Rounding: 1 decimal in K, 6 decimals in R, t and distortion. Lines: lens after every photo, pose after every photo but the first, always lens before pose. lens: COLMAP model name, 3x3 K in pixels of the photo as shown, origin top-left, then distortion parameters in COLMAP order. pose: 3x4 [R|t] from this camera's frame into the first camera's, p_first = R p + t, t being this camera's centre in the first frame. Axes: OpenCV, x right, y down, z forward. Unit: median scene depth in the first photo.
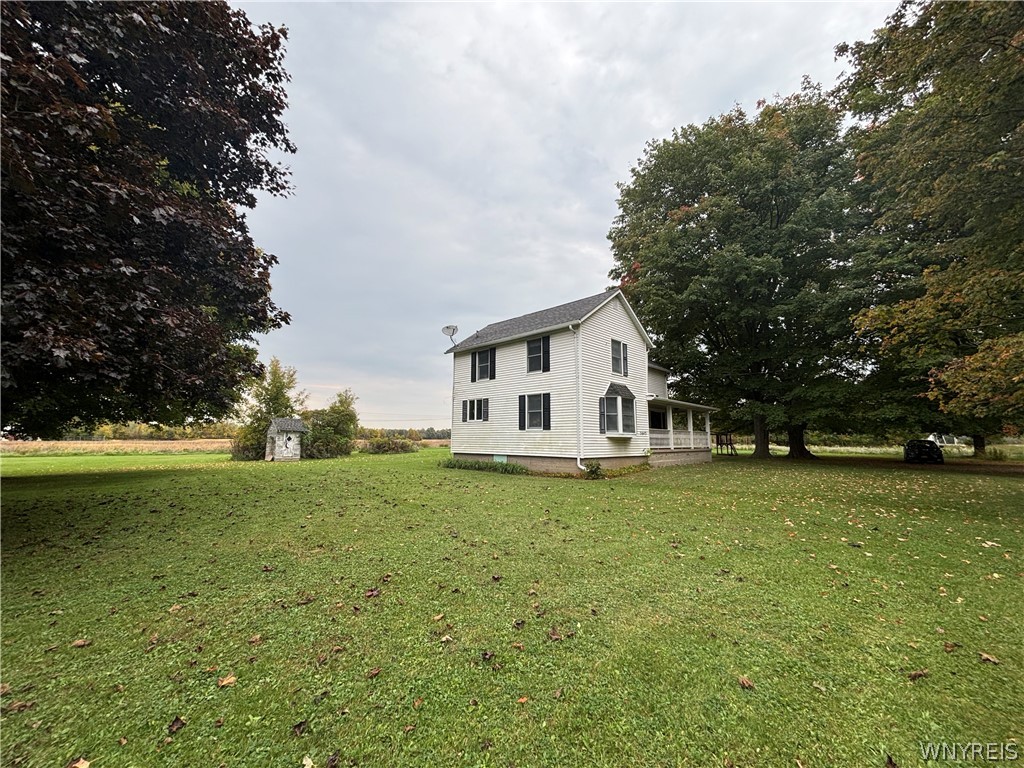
lens RADIAL K [[413.0, 0, 512.0], [0, 413.0, 384.0], [0, 0, 1]] dist [-0.000017, 0.000009]
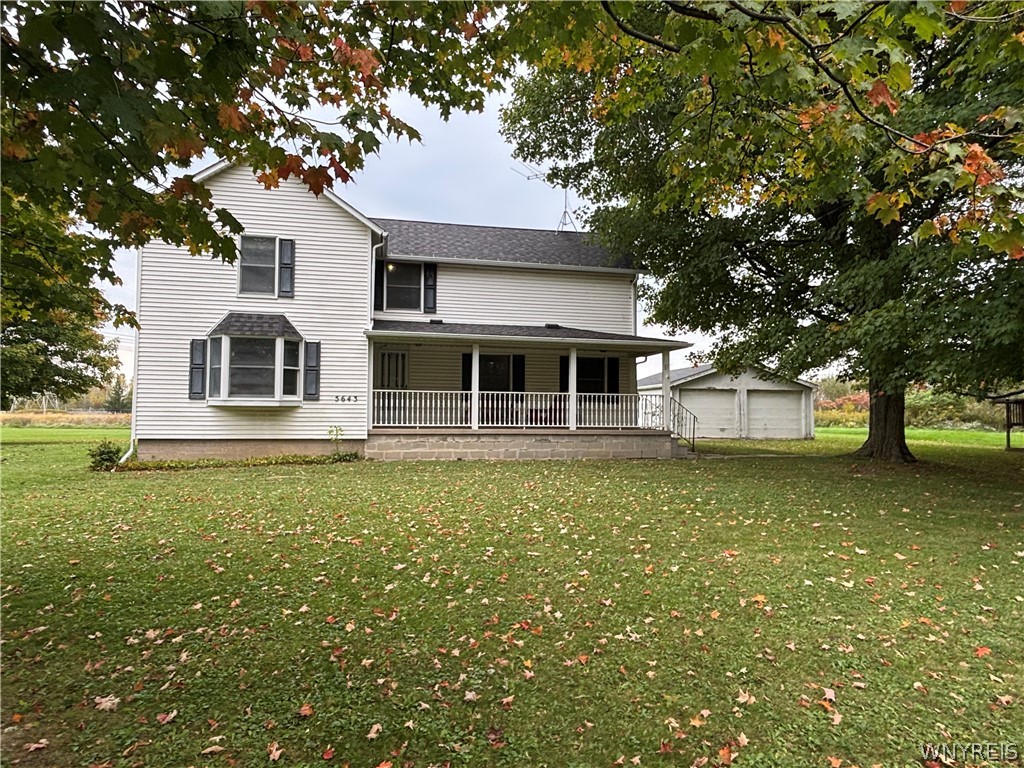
lens RADIAL K [[635.1, 0, 512.0], [0, 635.1, 384.0], [0, 0, 1]] dist [0.006790, -0.054757]
pose [[0.829720, -0.026139, -0.557567, 1.106030], [0.075016, 0.995063, 0.064984, 0.071190], [0.553115, -0.095746, 0.827584, 0.491607]]
